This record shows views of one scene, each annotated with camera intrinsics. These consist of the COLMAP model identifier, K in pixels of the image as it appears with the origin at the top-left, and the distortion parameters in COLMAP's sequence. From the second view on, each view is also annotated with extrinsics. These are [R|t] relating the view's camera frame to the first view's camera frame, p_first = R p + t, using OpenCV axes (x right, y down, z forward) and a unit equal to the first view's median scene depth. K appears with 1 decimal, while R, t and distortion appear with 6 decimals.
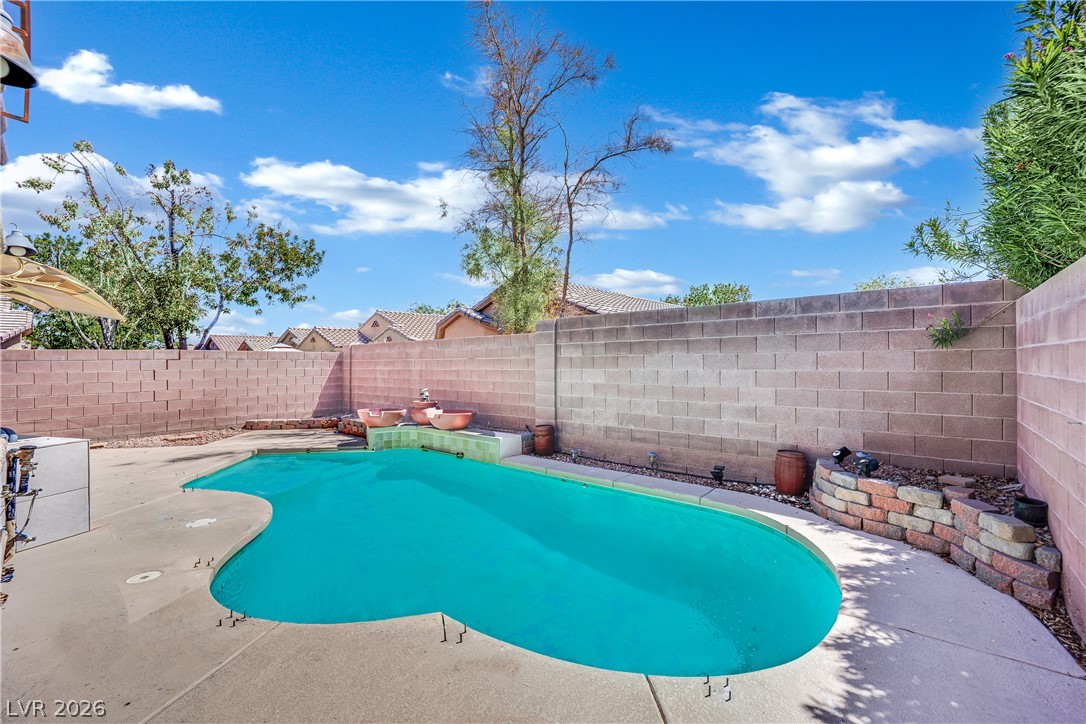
lens RADIAL K [[444.1, 0, 540.2], [0, 444.1, 364.2], [0, 0, 1]] dist [-0.014803, -0.000048]
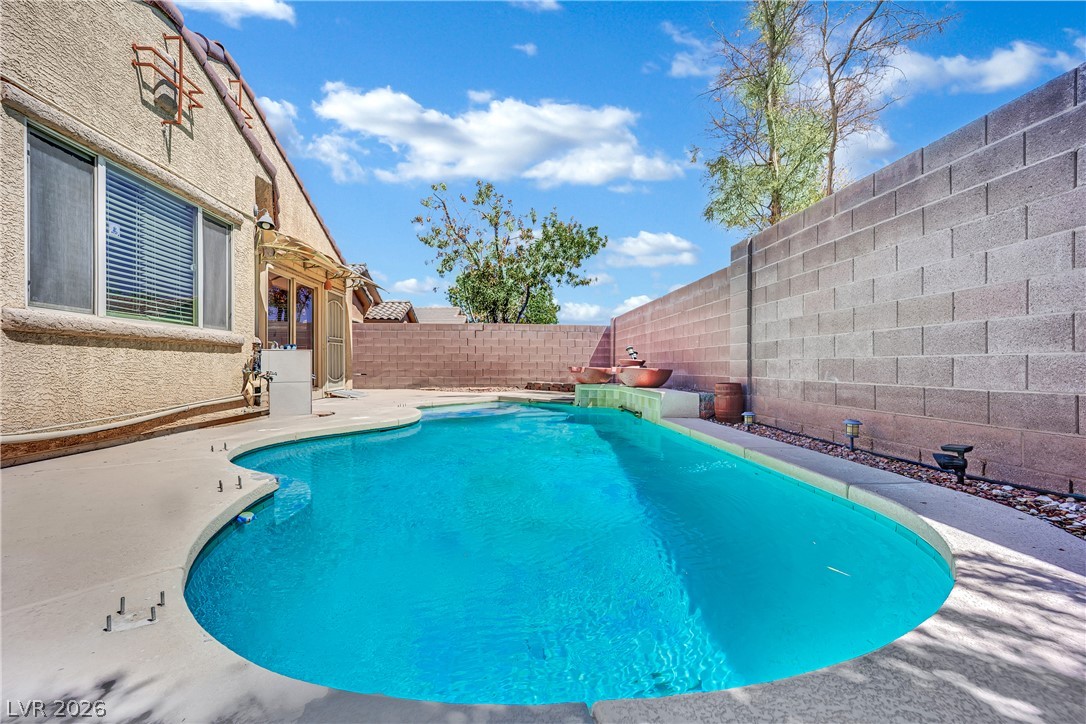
lens RADIAL K [[444.1, 0, 540.2], [0, 444.1, 364.2], [0, 0, 1]] dist [-0.014803, -0.000048]
pose [[0.698709, 0.009404, -0.715344, 0.330175], [-0.011650, 0.999931, 0.001767, 0.113679], [0.715311, 0.007099, 0.698770, 0.263572]]
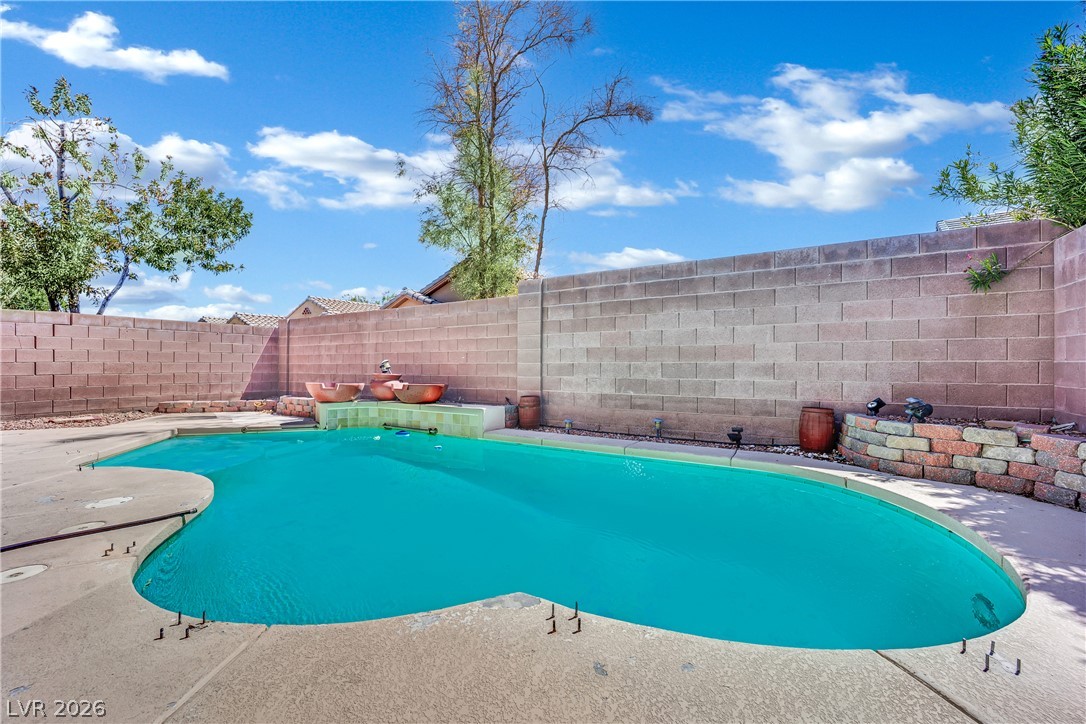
lens RADIAL K [[435.5, 0, 537.5], [0, 435.5, 366.3], [0, 0, 1]] dist [-0.021327, 0.000468]
pose [[0.988769, 0.006238, 0.149319, -0.112158], [-0.006337, 0.999980, 0.000188, 0.080473], [-0.149315, -0.001133, 0.988789, 0.127454]]
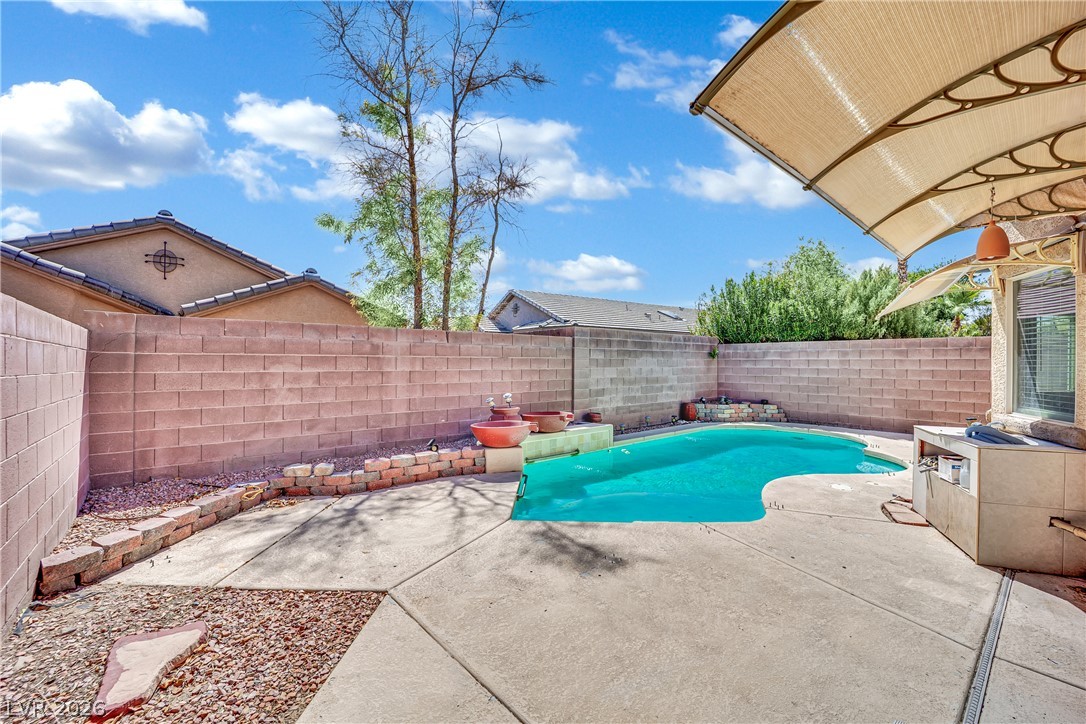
lens RADIAL K [[442.2, 0, 542.4], [0, 442.2, 375.8], [0, 0, 1]] dist [-0.025793, 0.000109]
pose [[0.164276, -0.014113, 0.986313, -1.280384], [0.006014, 0.999893, 0.013306, 0.016725], [-0.986396, 0.003746, 0.164343, 0.971480]]
